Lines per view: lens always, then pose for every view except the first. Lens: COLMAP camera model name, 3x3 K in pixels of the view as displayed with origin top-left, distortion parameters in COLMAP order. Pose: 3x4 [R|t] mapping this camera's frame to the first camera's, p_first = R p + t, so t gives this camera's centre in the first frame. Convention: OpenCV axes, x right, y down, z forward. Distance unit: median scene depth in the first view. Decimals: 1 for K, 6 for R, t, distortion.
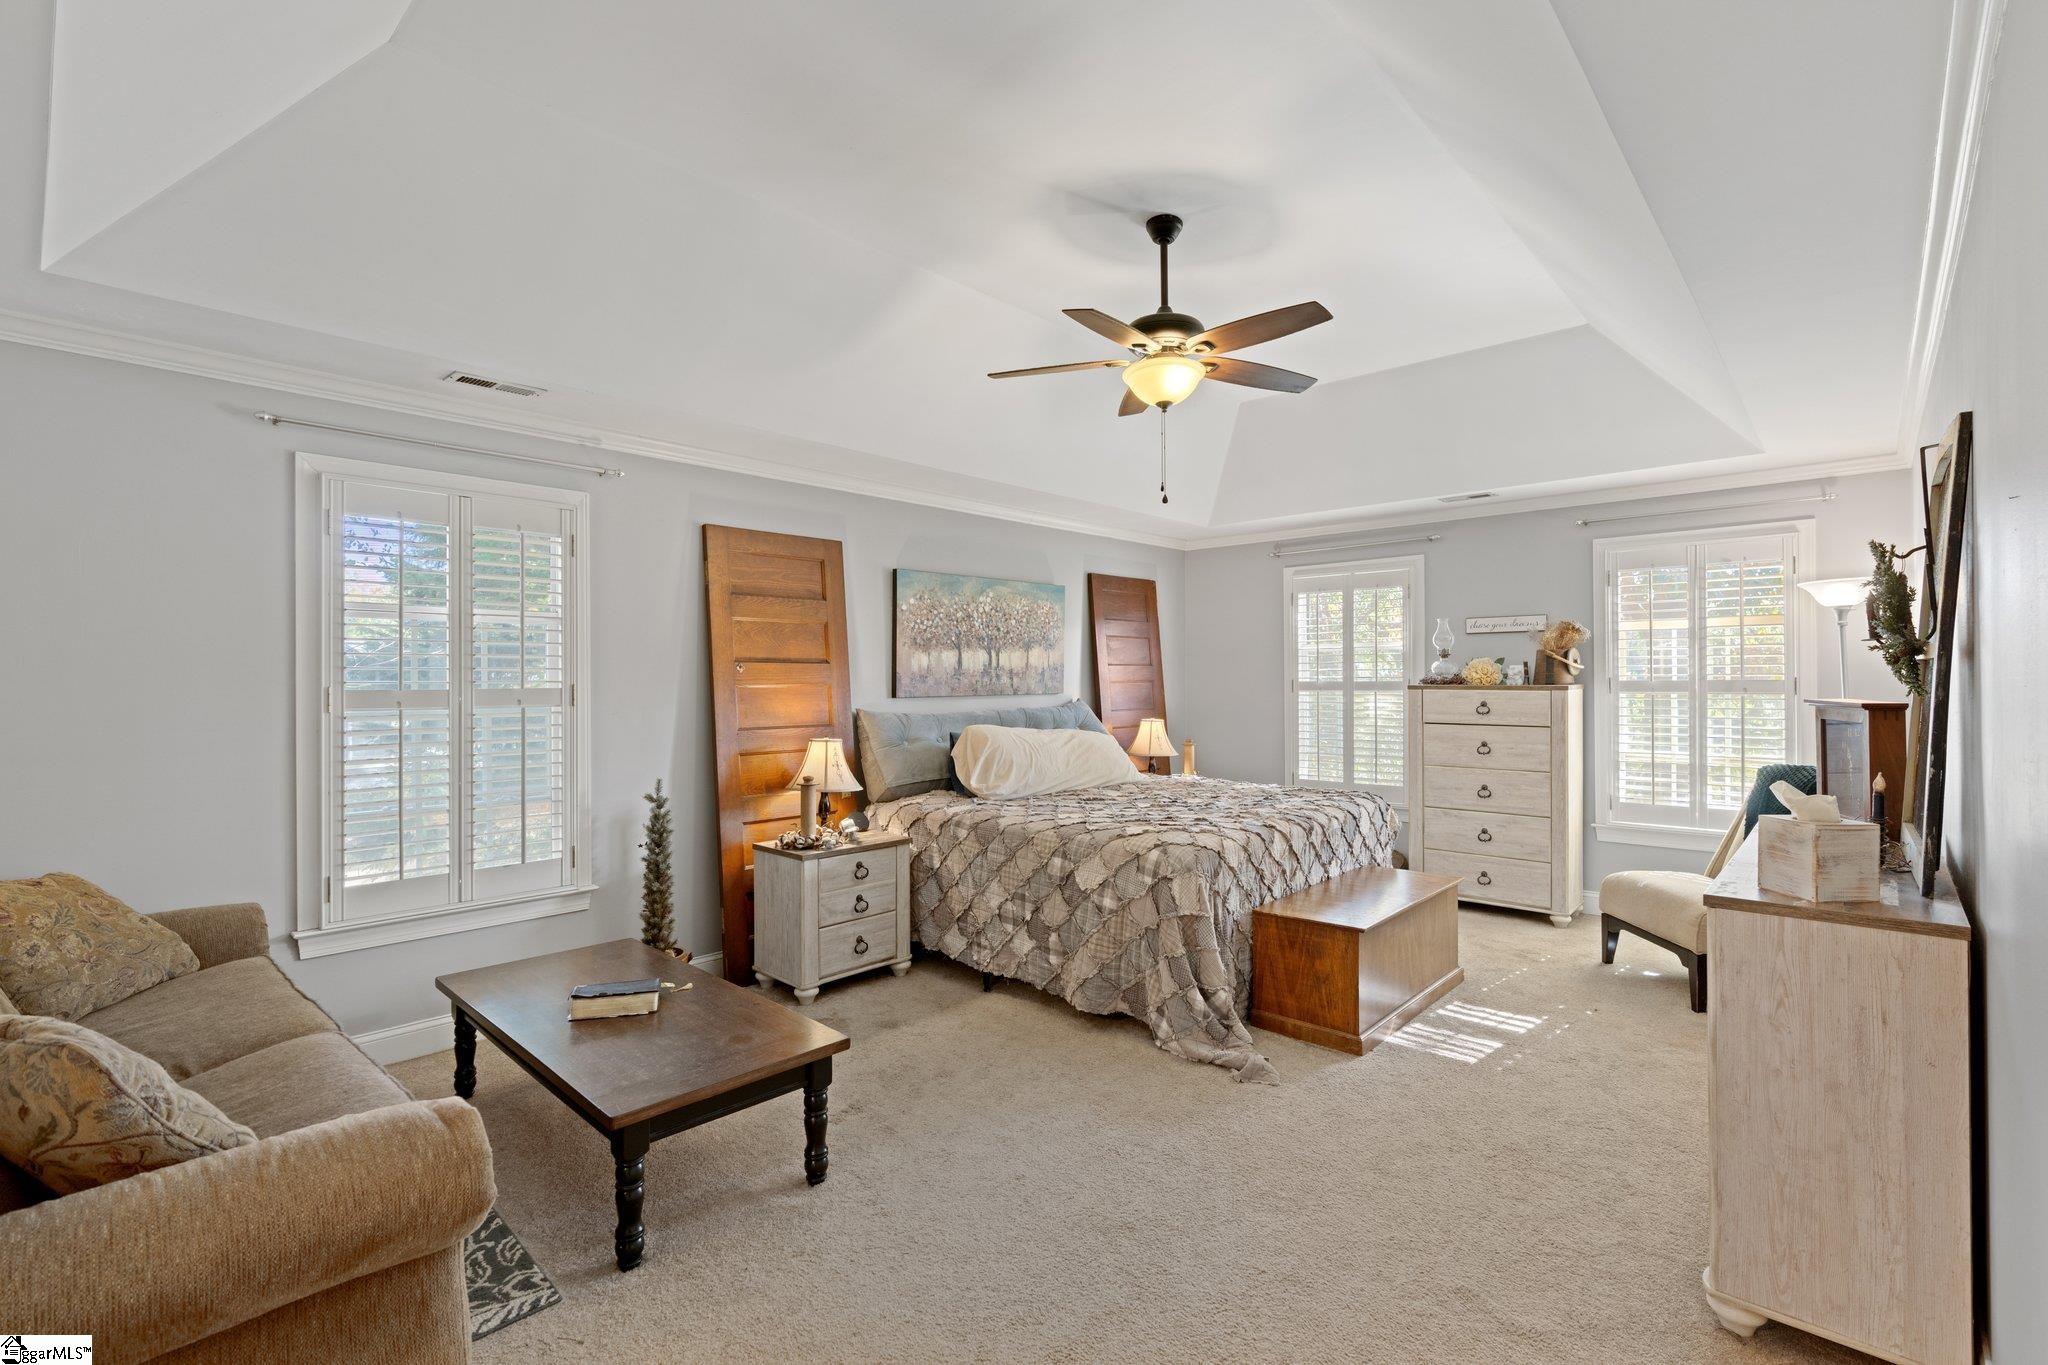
lens RADIAL K [[930.8, 0, 1014.6], [0, 930.8, 682.1], [0, 0, 1]] dist [-0.003002, 0.000954]
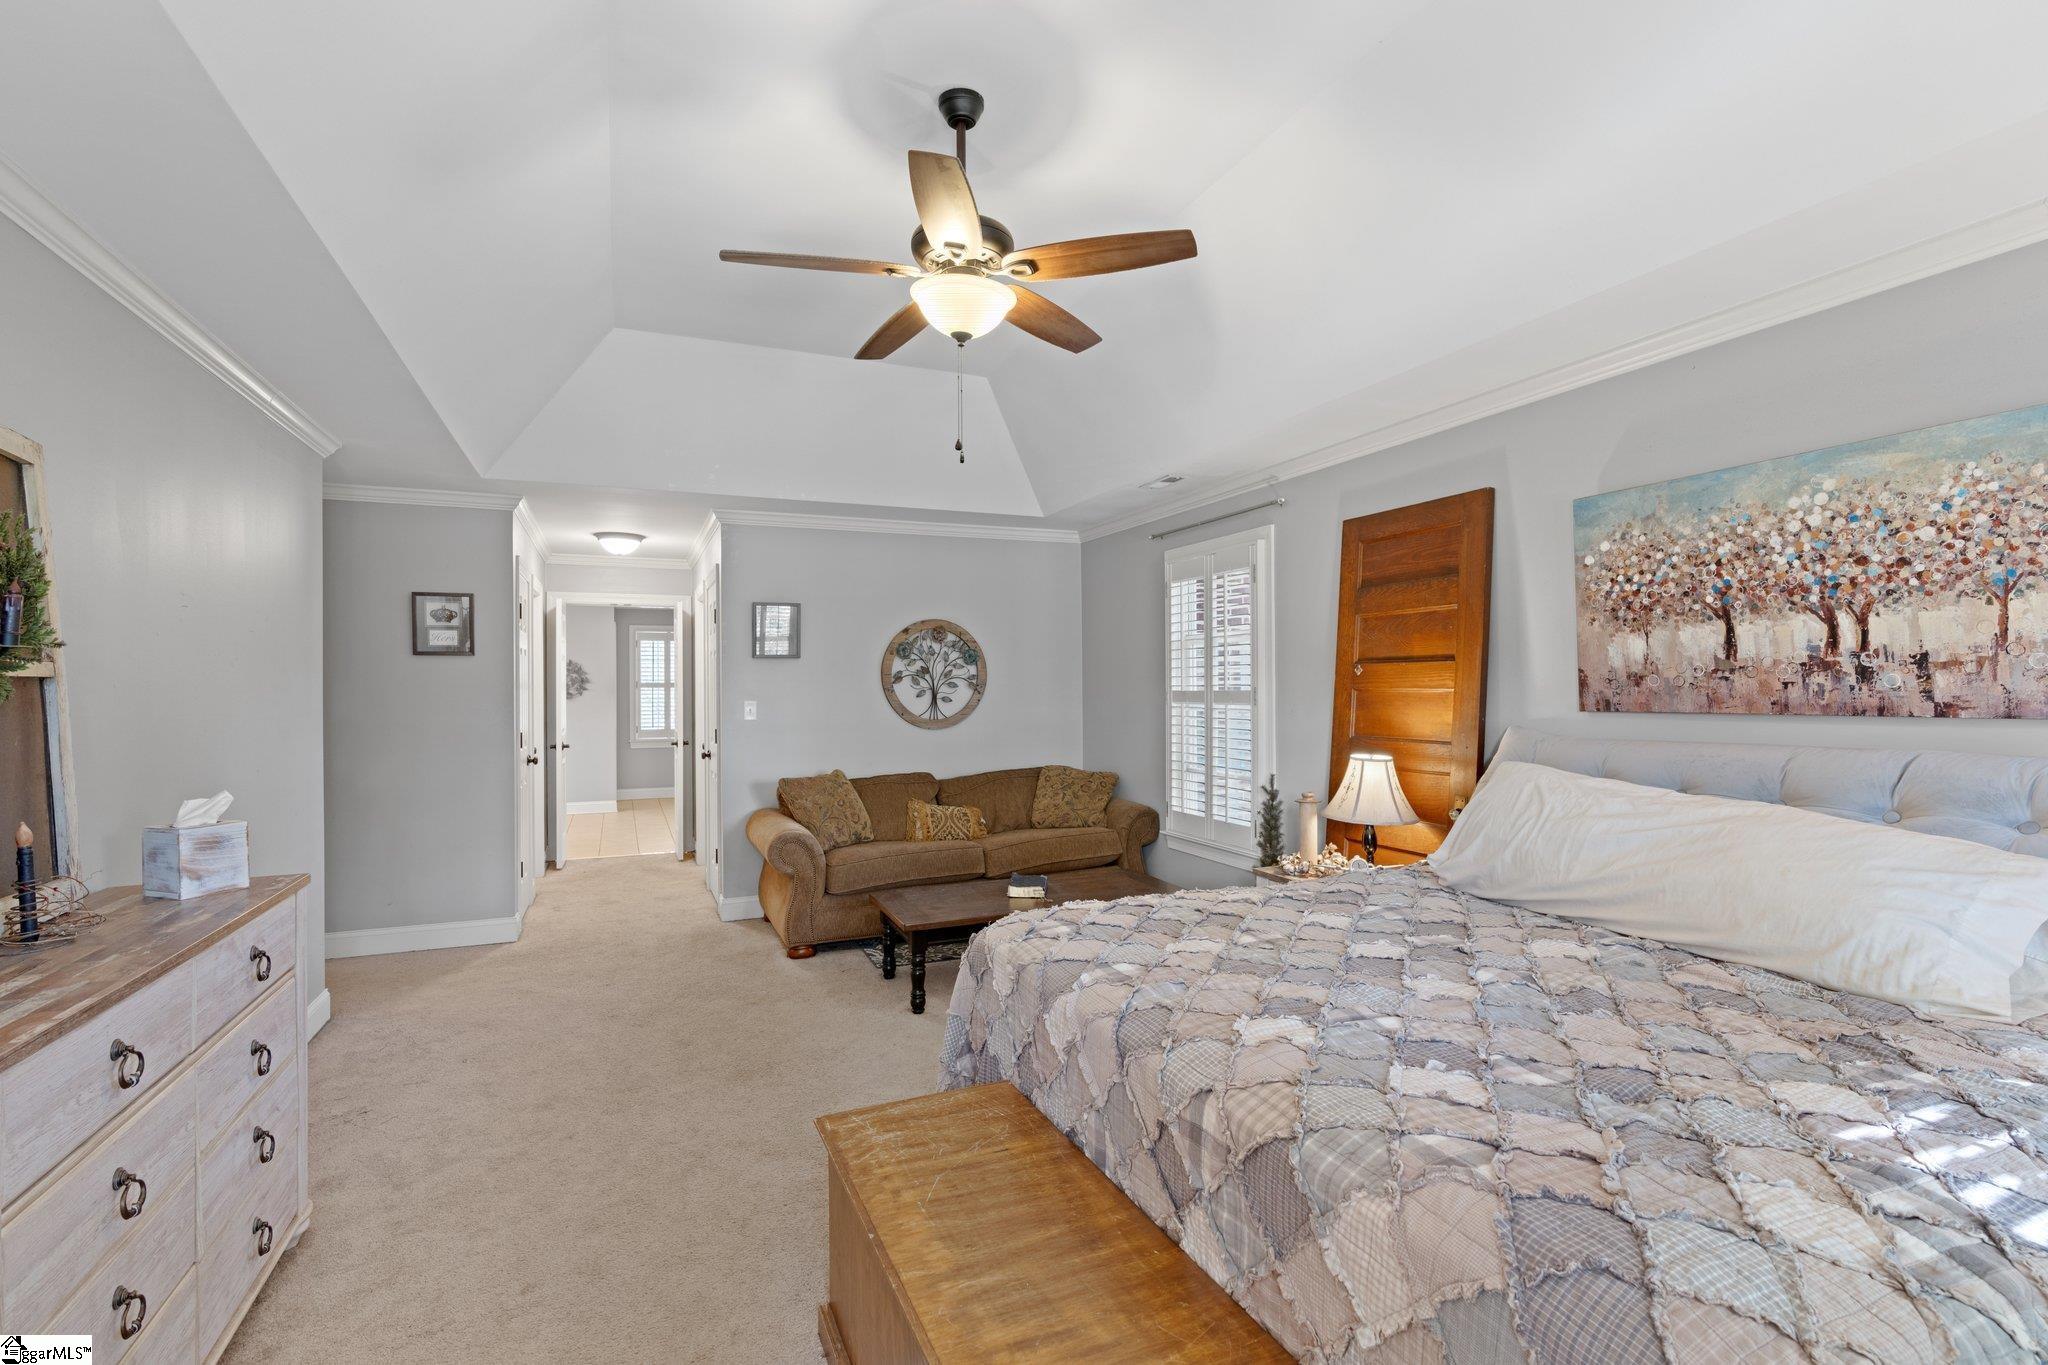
lens RADIAL K [[930.8, 0, 1015.7], [0, 930.8, 683.4], [0, 0, 1]] dist [-0.003002, 0.000954]
pose [[-0.406085, -0.004248, -0.913825, 0.556121], [-0.003674, 0.999989, -0.003015, 0.001700], [0.913828, 0.002133, -0.406096, 0.877608]]
